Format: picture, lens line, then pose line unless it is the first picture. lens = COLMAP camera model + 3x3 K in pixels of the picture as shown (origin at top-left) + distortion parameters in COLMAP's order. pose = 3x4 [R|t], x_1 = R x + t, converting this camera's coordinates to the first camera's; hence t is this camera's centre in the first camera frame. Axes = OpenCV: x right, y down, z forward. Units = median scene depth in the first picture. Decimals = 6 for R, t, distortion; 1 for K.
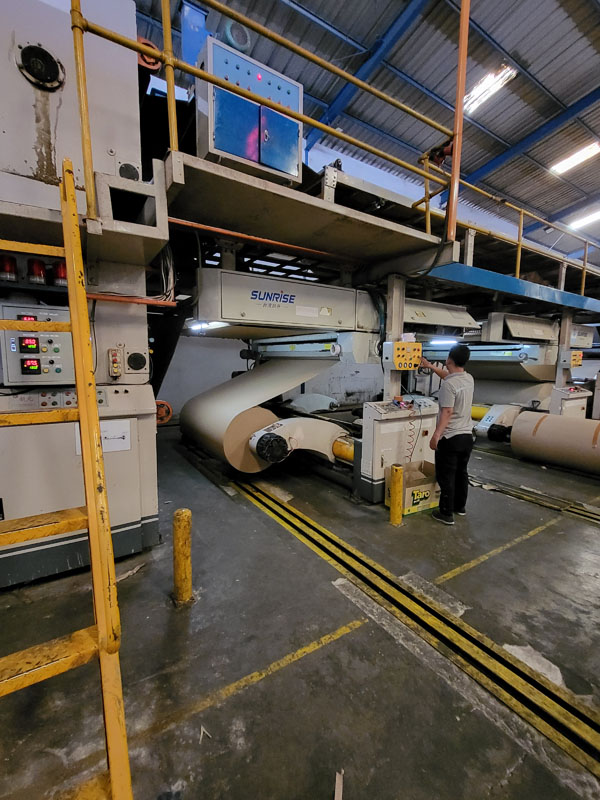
lens RADIAL K [[361.6, 0, 297.4], [0, 361.6, 404.4], [0, 0, 1]] dist [-0.001657, -0.000405]
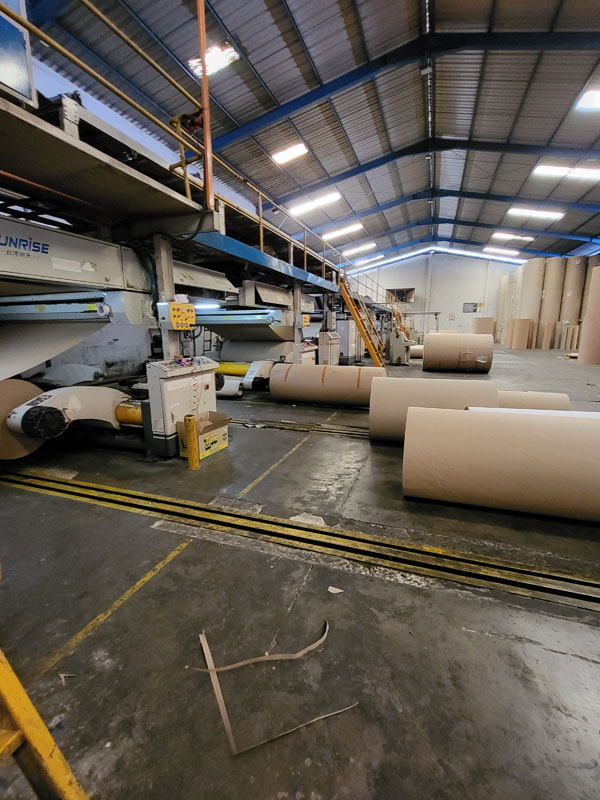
lens RADIAL K [[361.6, 0, 299.6], [0, 361.6, 403.9], [0, 0, 1]] dist [-0.001657, -0.000405]
pose [[0.799383, -0.139296, 0.584452, -0.075613], [0.088739, 0.989458, 0.114451, 0.029001], [-0.594233, -0.039627, 0.803316, -0.066207]]
